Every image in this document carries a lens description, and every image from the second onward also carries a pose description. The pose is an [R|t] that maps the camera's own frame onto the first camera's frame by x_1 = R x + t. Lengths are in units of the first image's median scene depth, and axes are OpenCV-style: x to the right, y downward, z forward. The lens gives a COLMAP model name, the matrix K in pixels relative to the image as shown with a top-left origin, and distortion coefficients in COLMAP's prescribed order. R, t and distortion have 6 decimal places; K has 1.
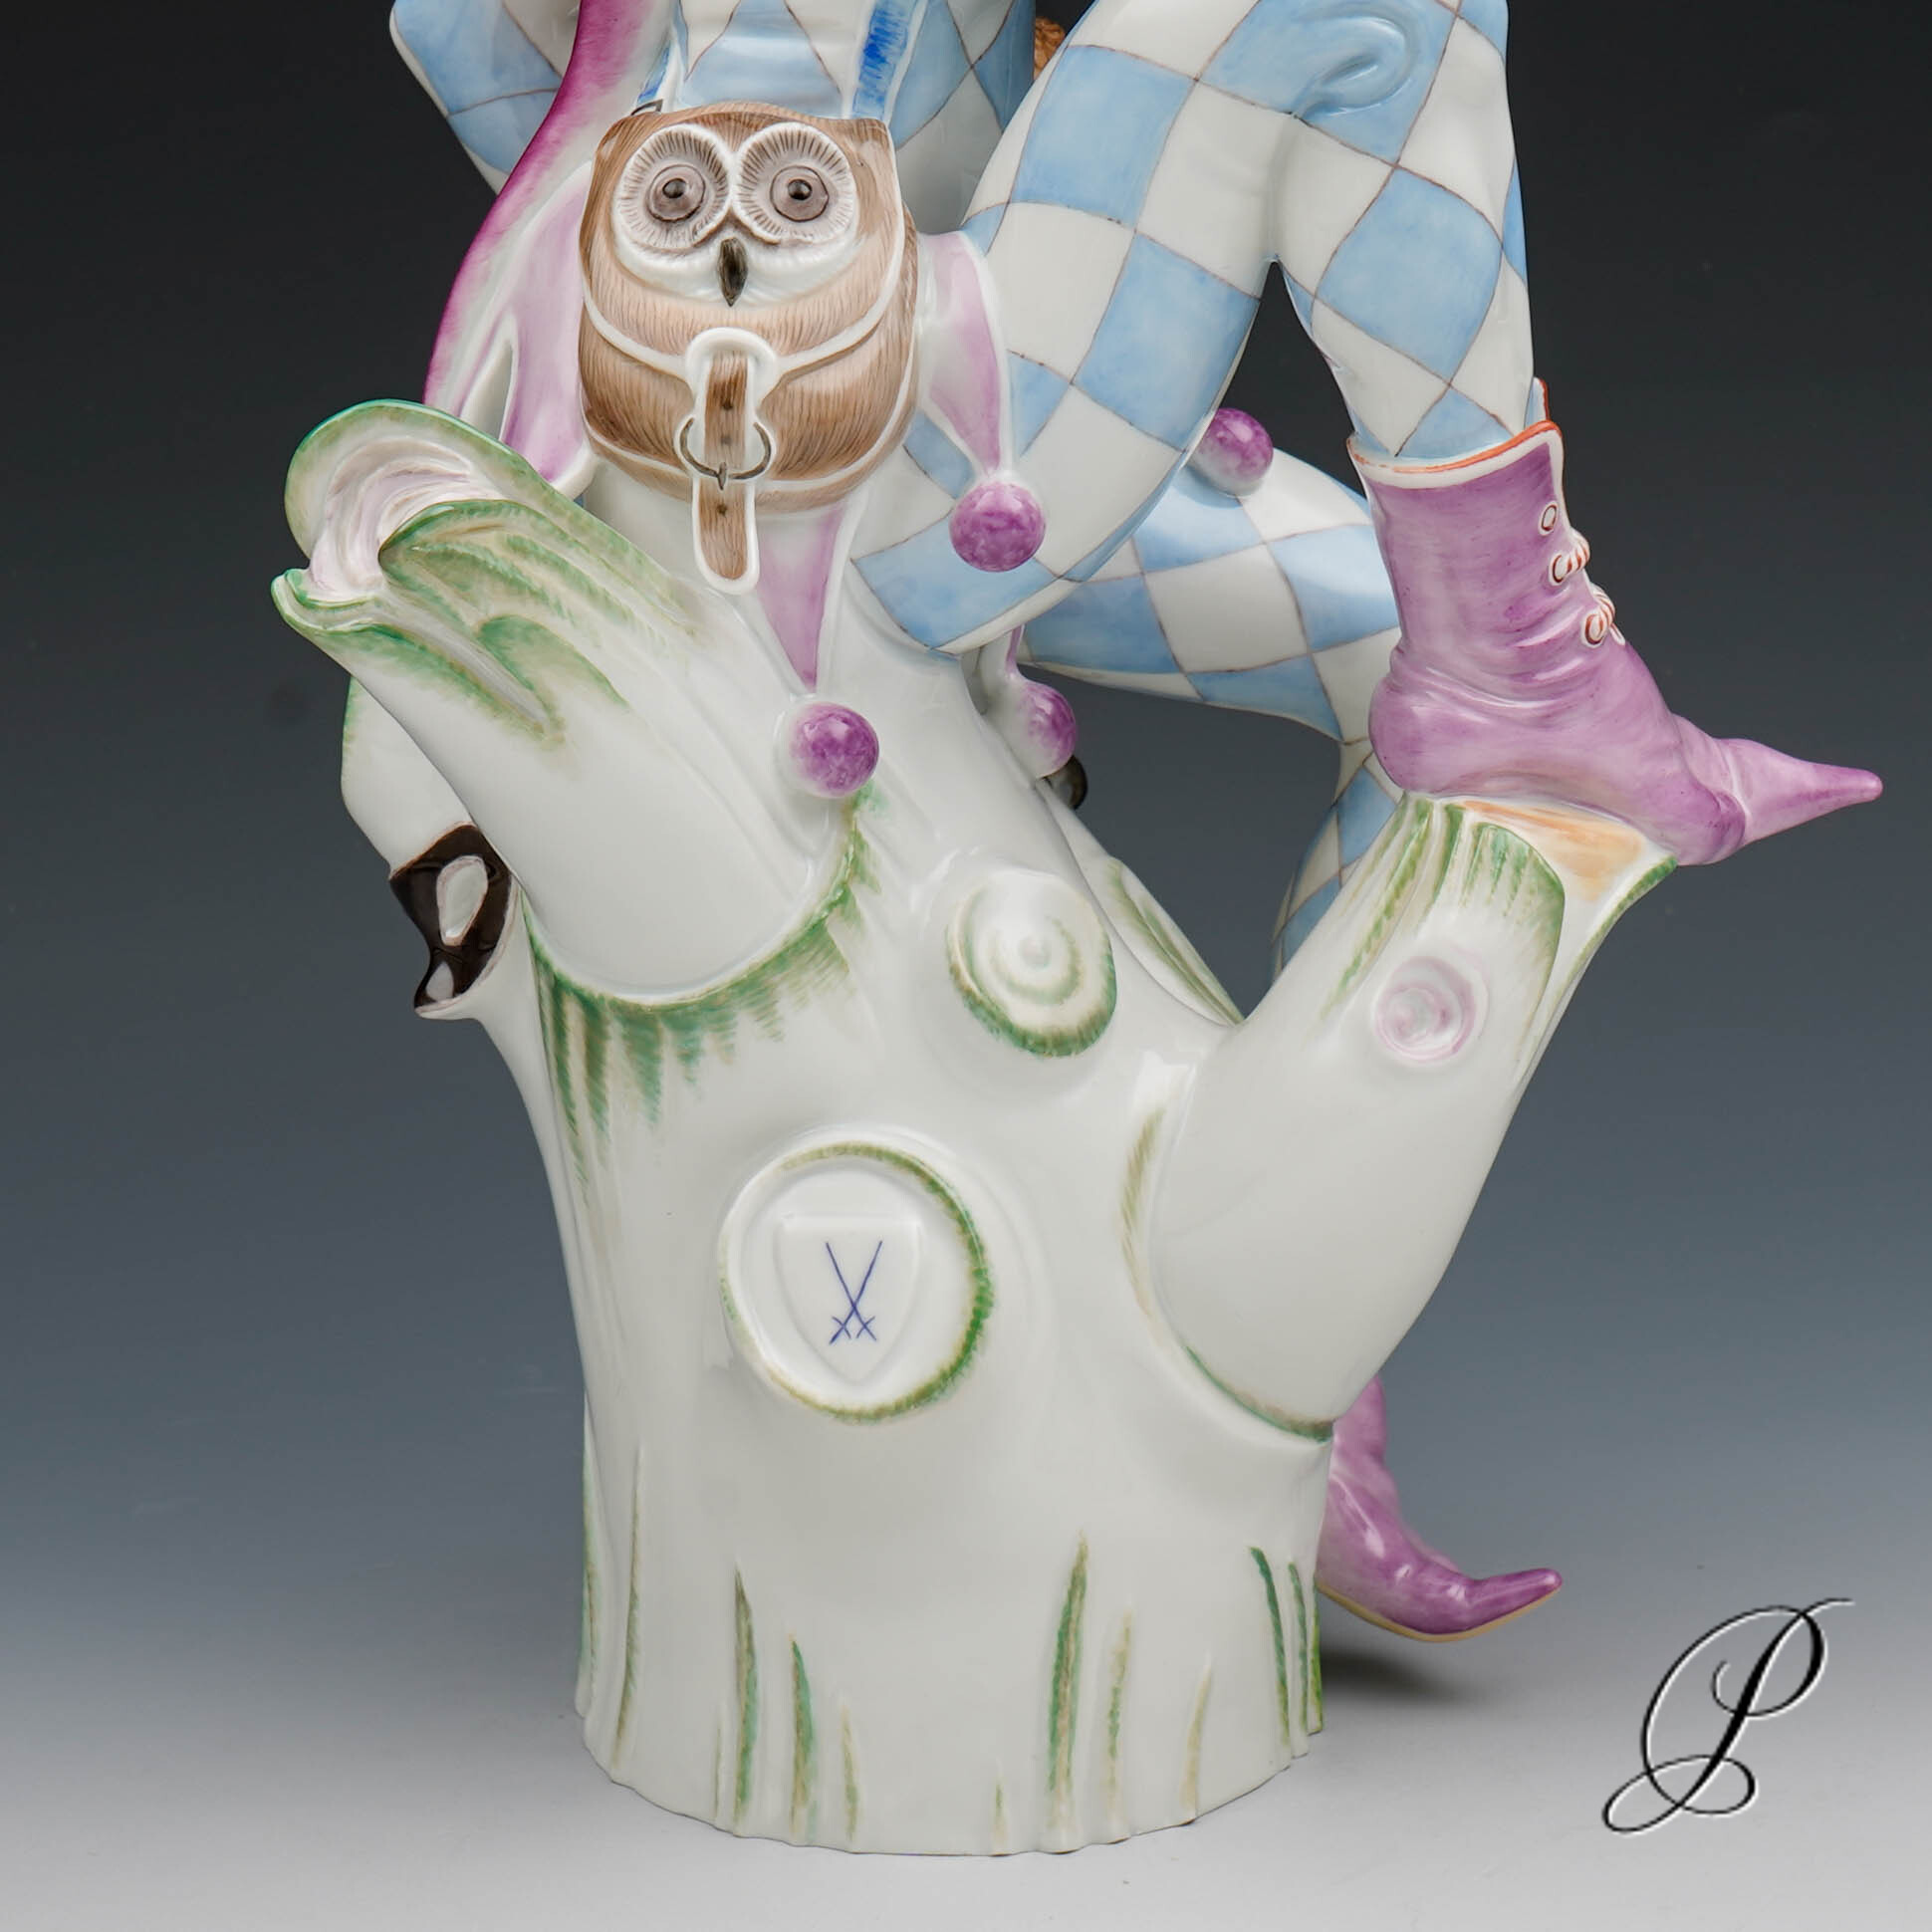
lens RADIAL K [[5319.0, 0, 852.9], [0, 5319.0, 1192.0], [0, 0, 1]] dist [-0.008999, -0.436361]
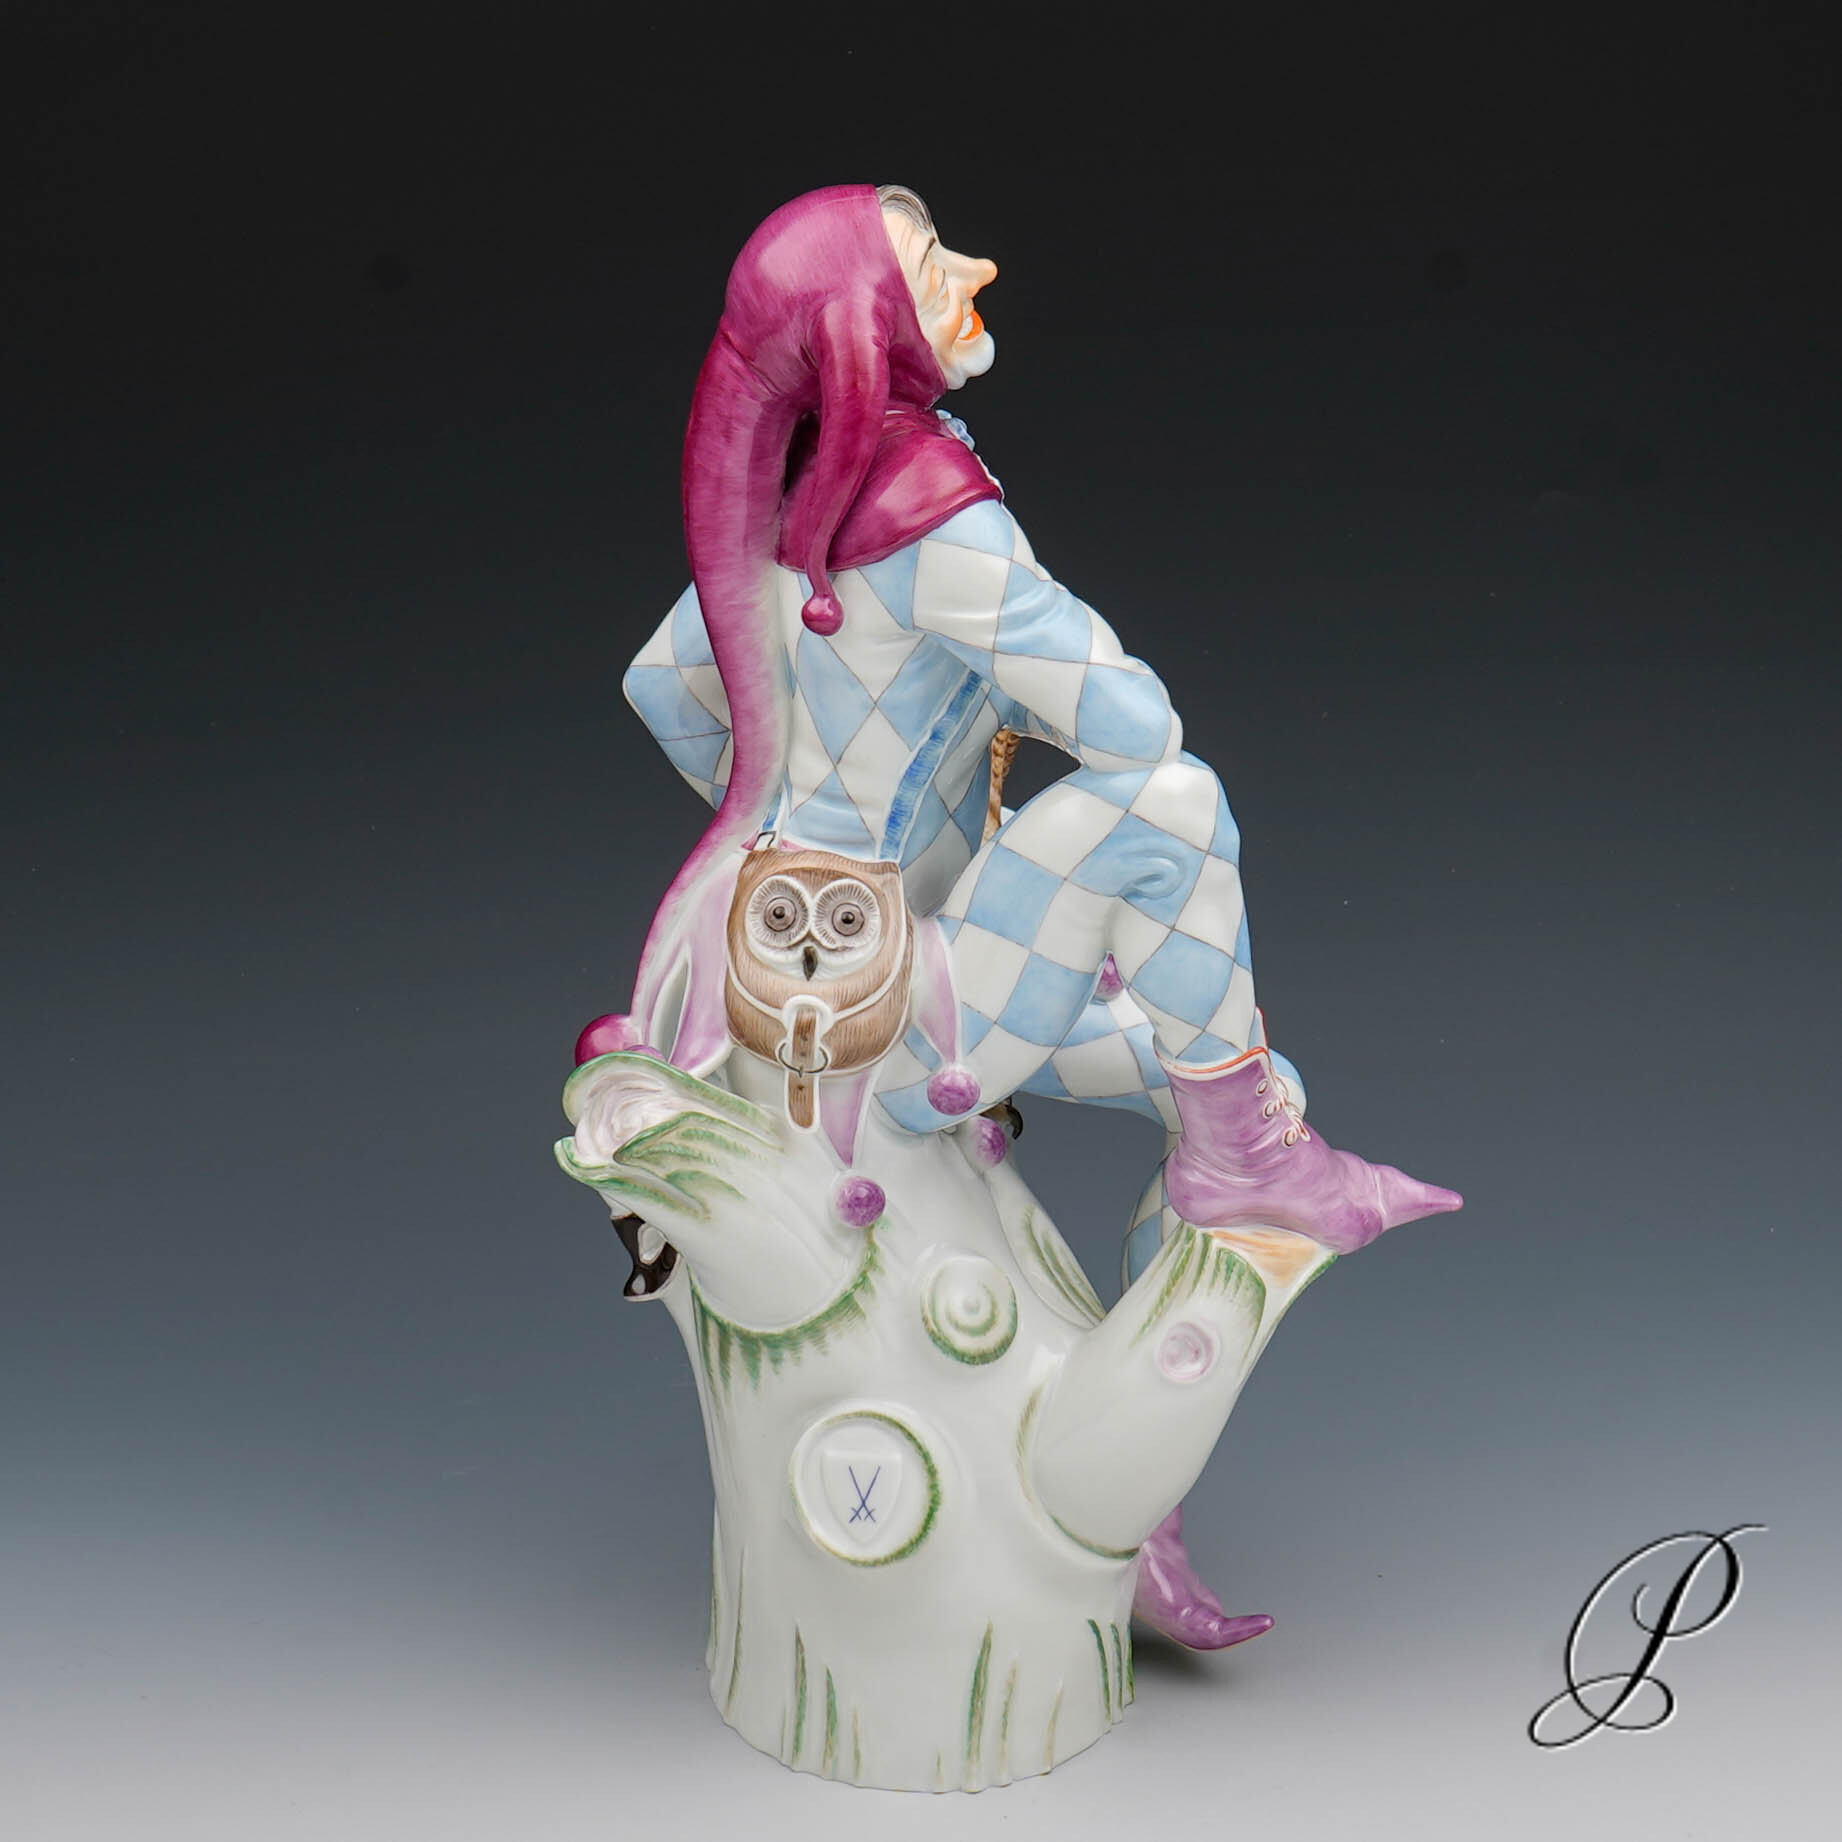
lens RADIAL K [[5262.4, 0, 921.2], [0, 5262.4, 846.9], [0, 0, 1]] dist [0.032051, -0.202221]
pose [[0.999337, 0.031728, -0.017877, 0.044618], [-0.030123, 0.996022, 0.083866, -0.350161], [0.020466, -0.083272, 0.996317, -0.760028]]
